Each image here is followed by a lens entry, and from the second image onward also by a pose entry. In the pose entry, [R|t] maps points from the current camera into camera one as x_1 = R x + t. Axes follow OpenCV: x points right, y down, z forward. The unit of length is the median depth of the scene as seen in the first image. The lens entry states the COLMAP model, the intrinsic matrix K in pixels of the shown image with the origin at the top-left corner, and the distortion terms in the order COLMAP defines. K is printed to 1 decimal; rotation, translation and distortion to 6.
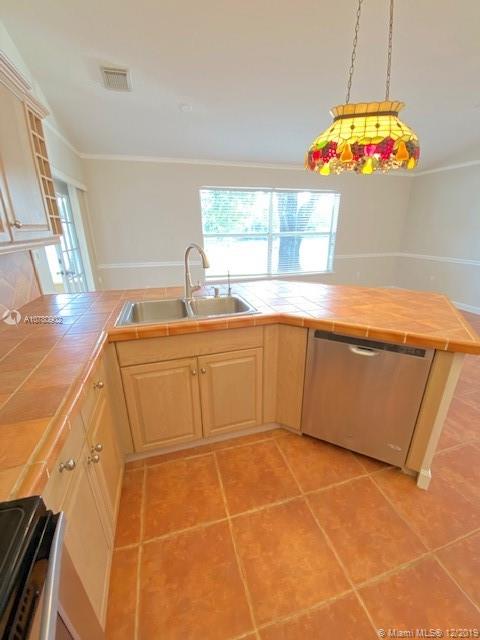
lens RADIAL K [[260.7, 0, 241.6], [0, 260.7, 316.8], [0, 0, 1]] dist [-0.003394, -0.009480]
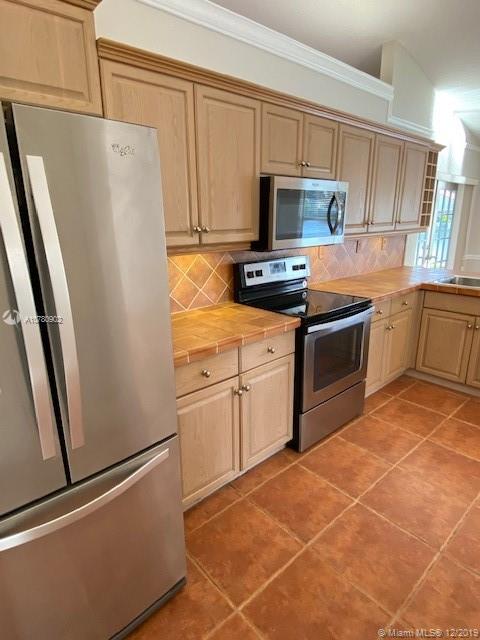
lens RADIAL K [[370.7, 0, 239.3], [0, 370.7, 319.8], [0, 0, 1]] dist [0.024374, -0.013967]
pose [[0.427162, 0.240718, -0.871543, 1.029369], [-0.284226, 0.950796, 0.123302, 0.287262], [0.858340, 0.195045, 0.474562, -1.020329]]
